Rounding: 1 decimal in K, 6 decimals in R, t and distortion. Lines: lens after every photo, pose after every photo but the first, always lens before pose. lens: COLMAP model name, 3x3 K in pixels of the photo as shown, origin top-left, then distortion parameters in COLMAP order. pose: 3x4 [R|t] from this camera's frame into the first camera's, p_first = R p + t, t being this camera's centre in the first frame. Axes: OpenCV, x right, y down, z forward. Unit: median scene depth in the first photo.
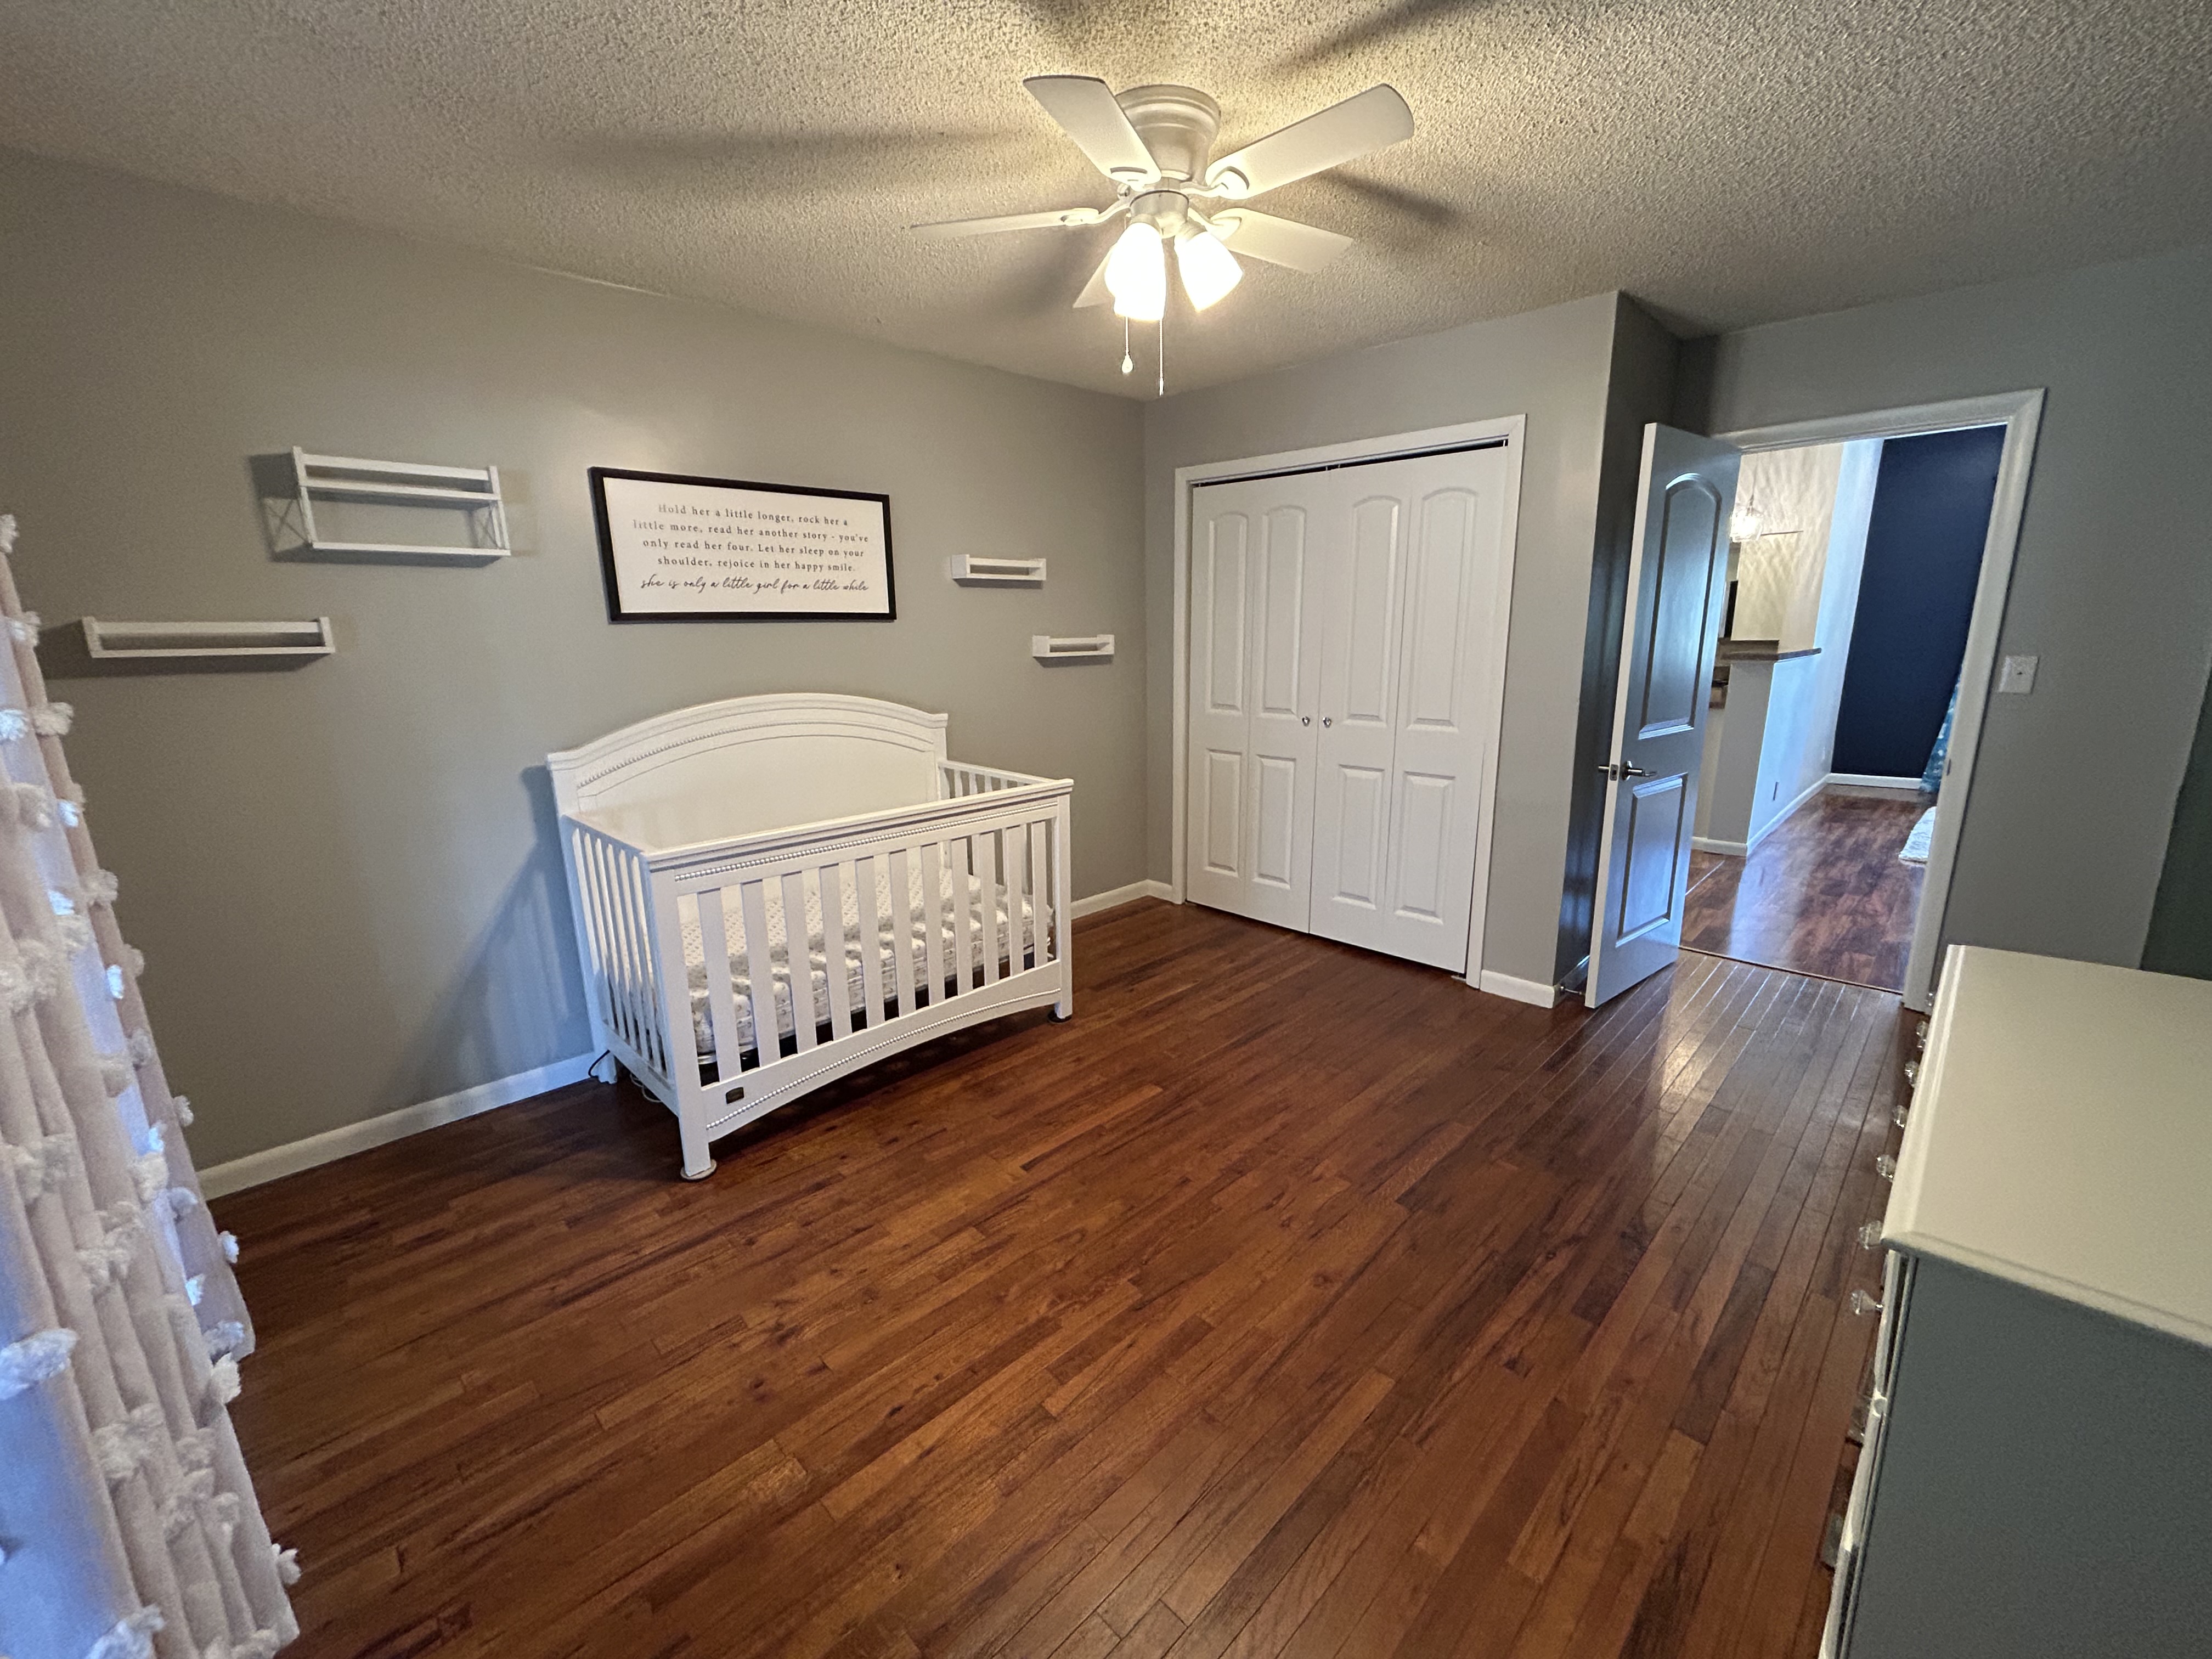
lens RADIAL K [[896.3, 0, 1104.1], [0, 896.3, 840.9], [0, 0, 1]] dist [-0.002466, 0.000061]
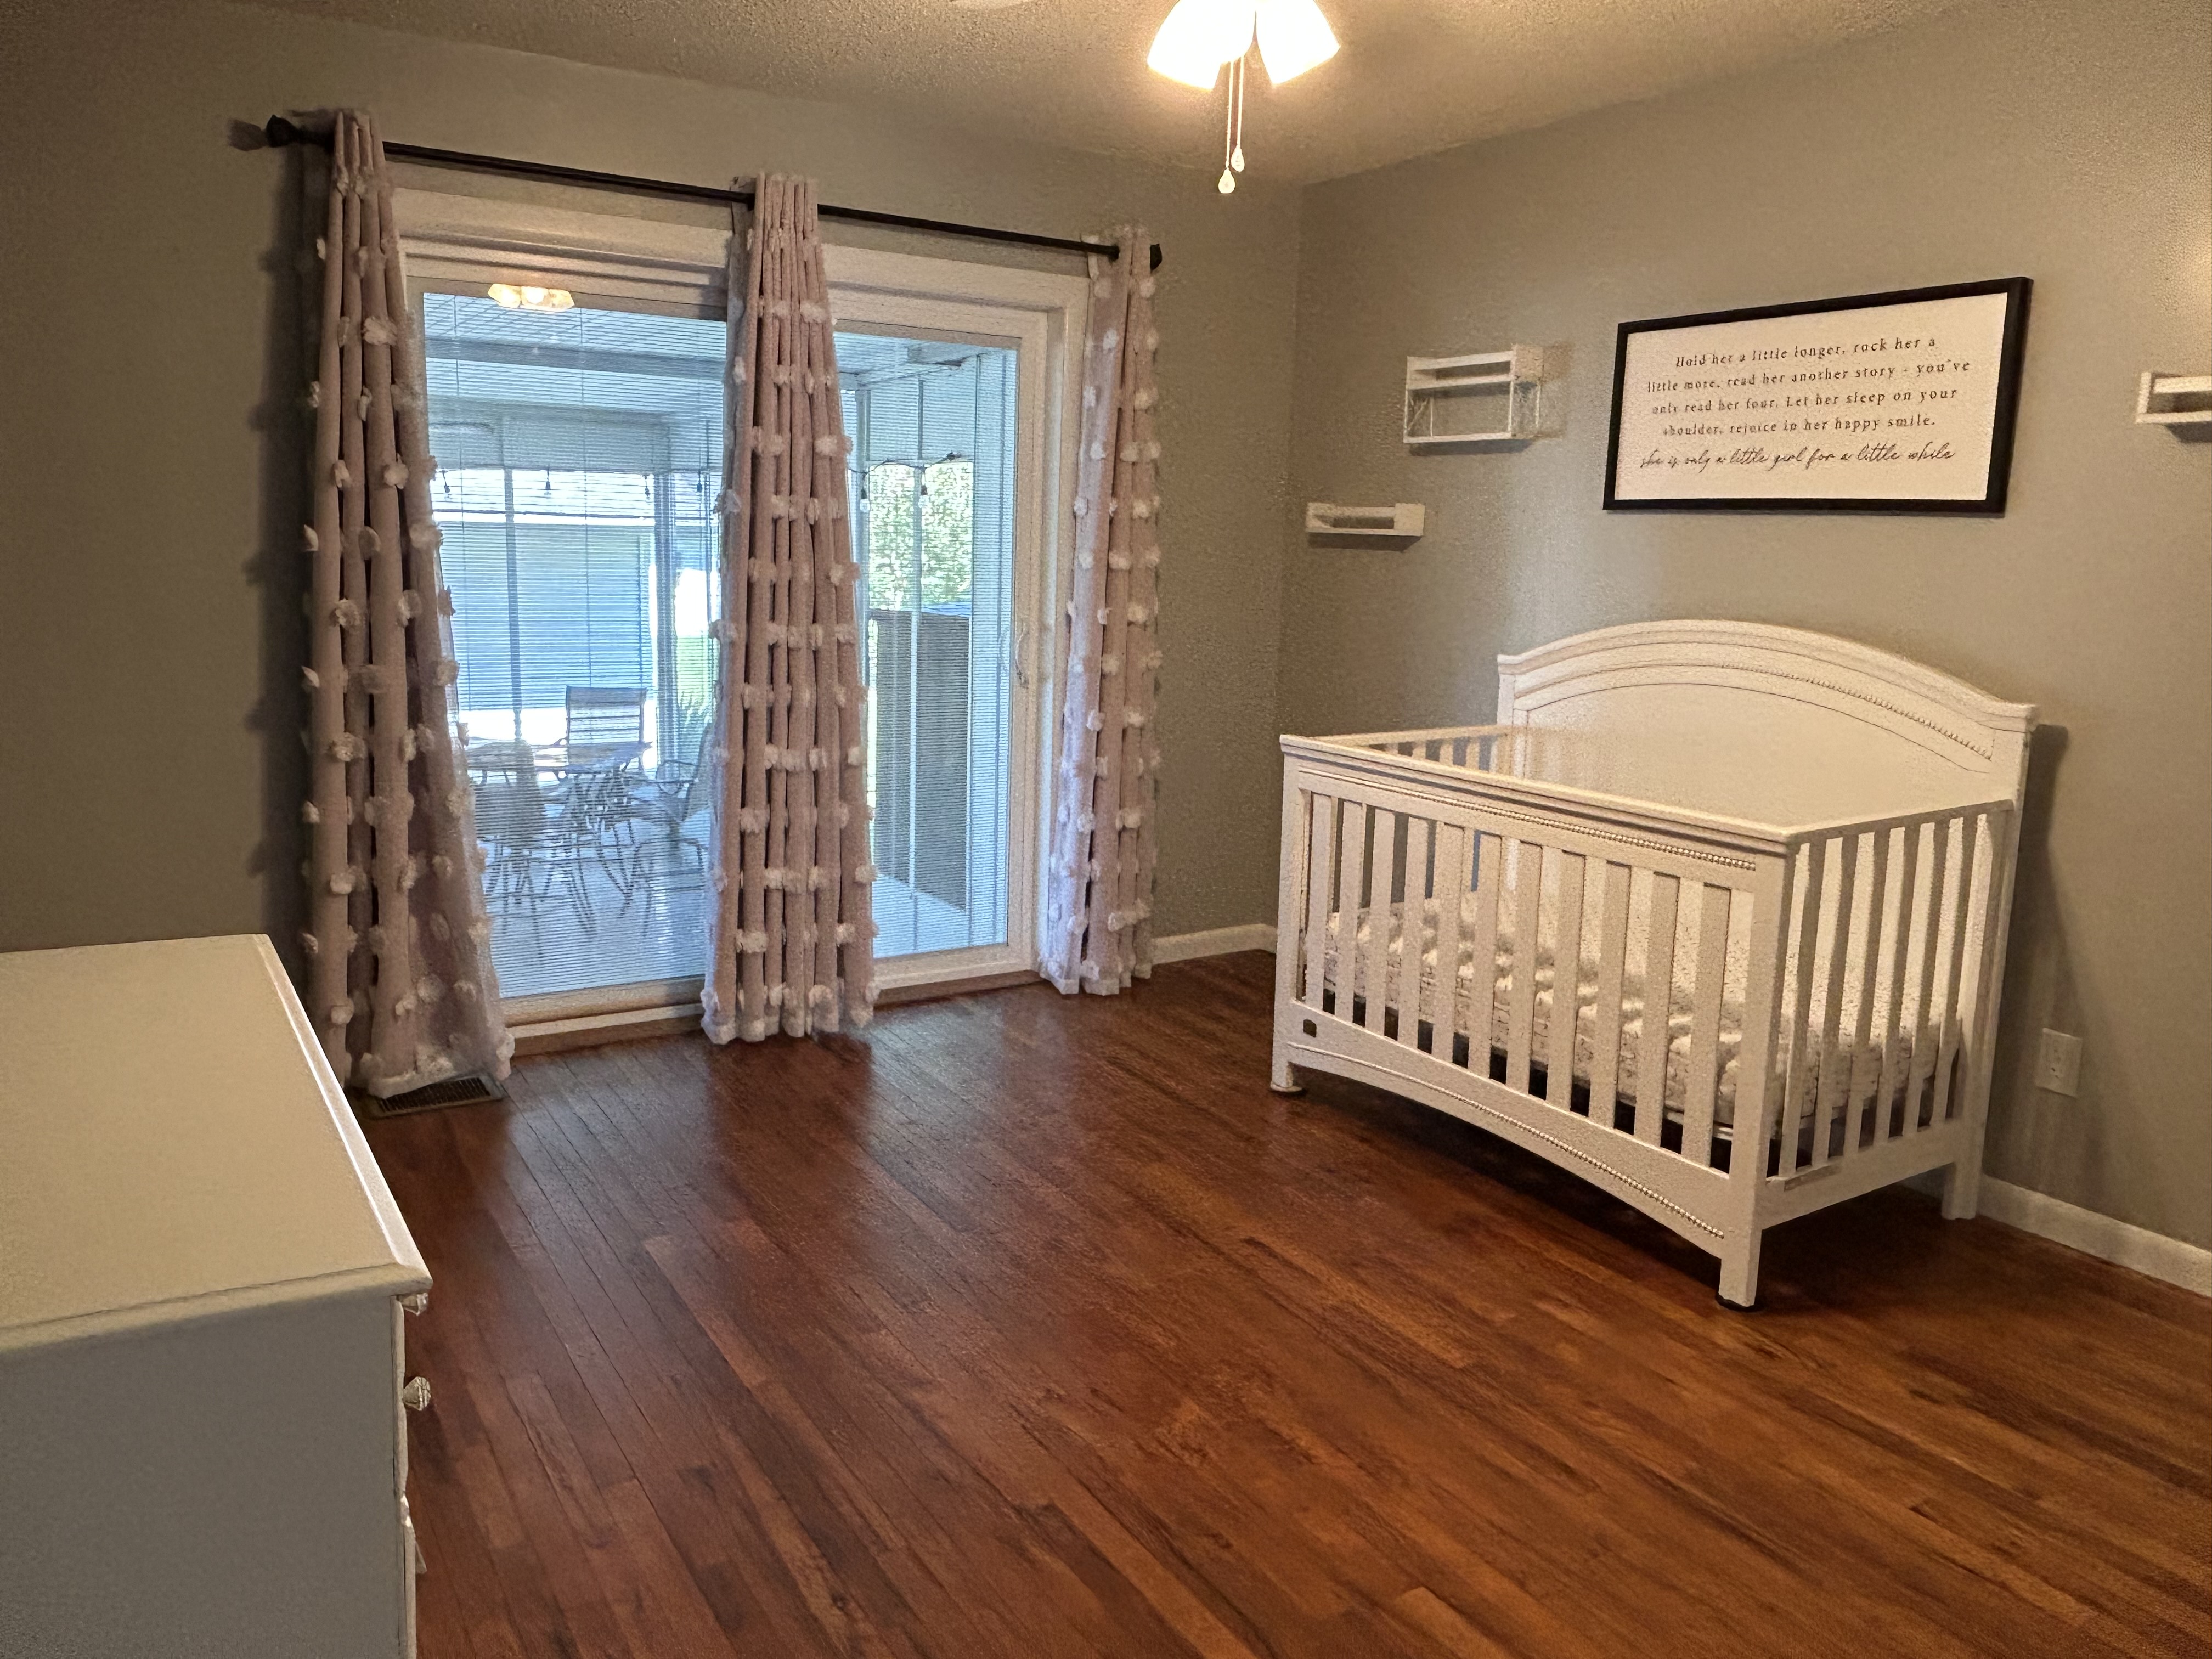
lens RADIAL K [[1620.8, 0, 1104.3], [0, 1620.8, 824.2], [0, 0, 1]] dist [0.013384, -0.001193]
pose [[-0.215745, 0.198634, -0.956033, 0.963976], [-0.239198, 0.938508, 0.248972, -0.222229], [0.946699, 0.282396, -0.154965, 0.831420]]
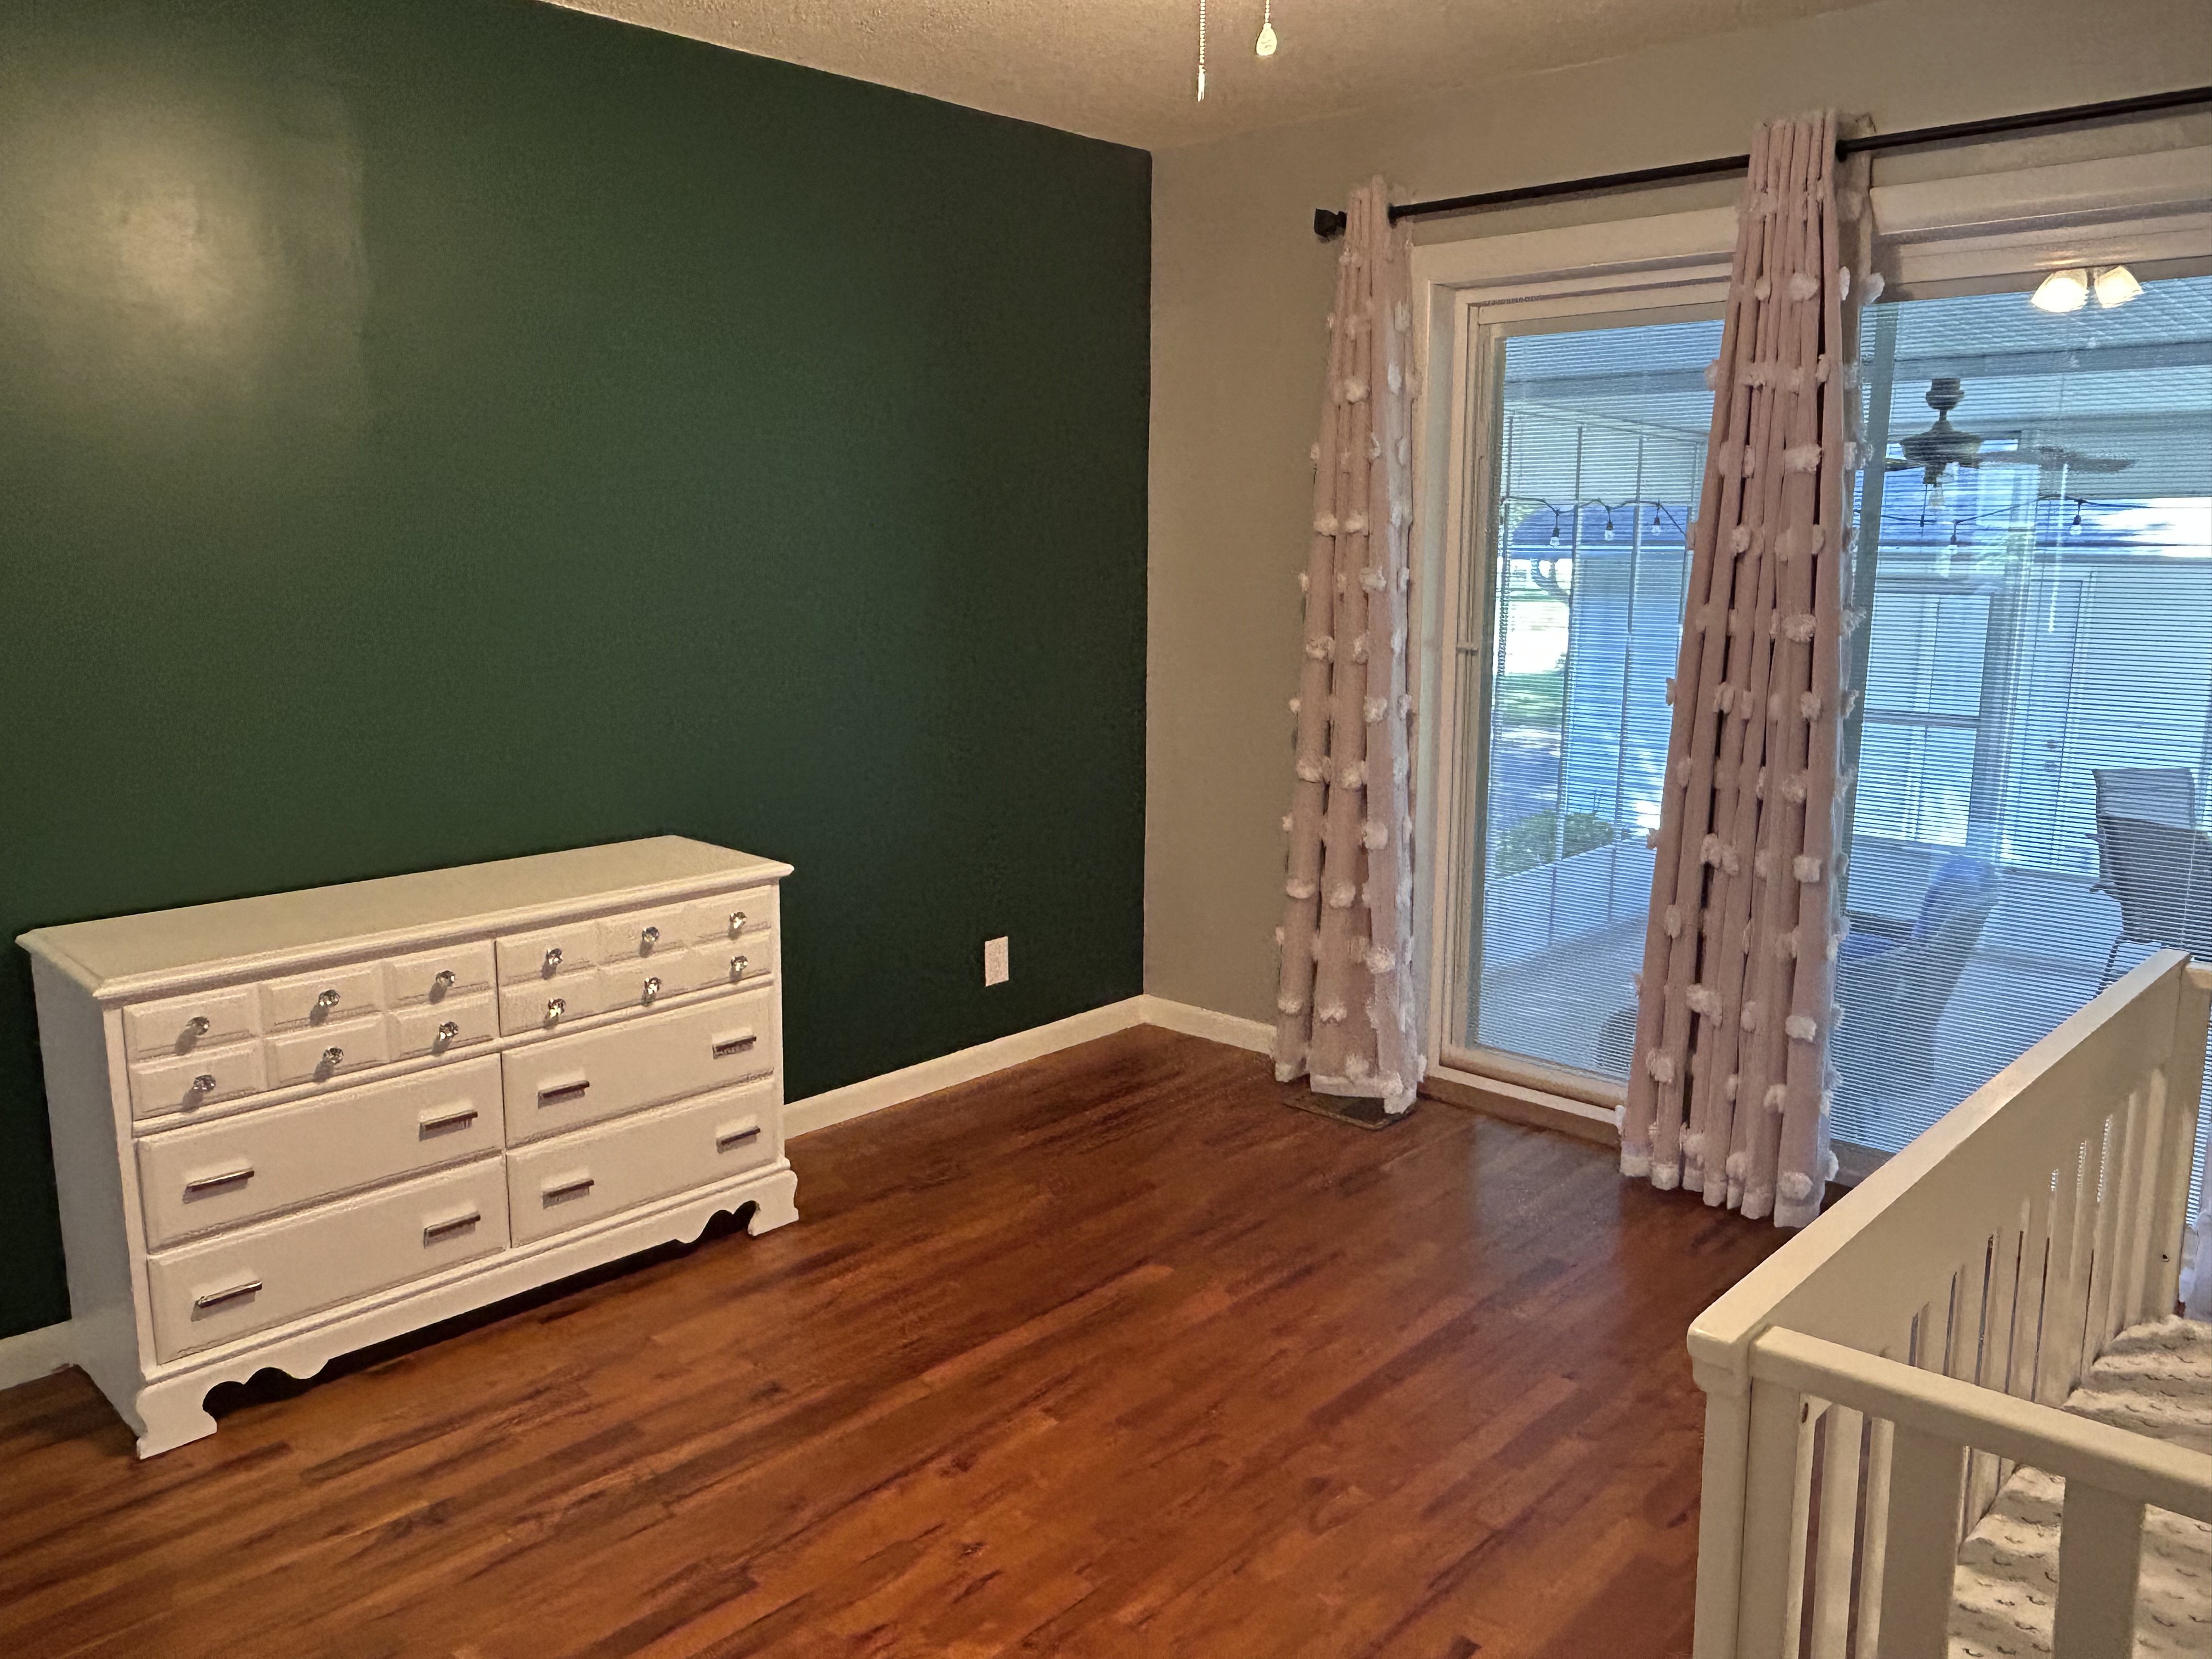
lens RADIAL K [[1620.8, 0, 1101.7], [0, 1620.8, 830.4], [0, 0, 1]] dist [0.013384, -0.001193]
pose [[-0.999402, 0.030976, -0.015383, 0.083347], [0.022290, 0.916984, 0.398301, -0.334380], [0.026443, 0.397719, -0.917126, 1.359165]]
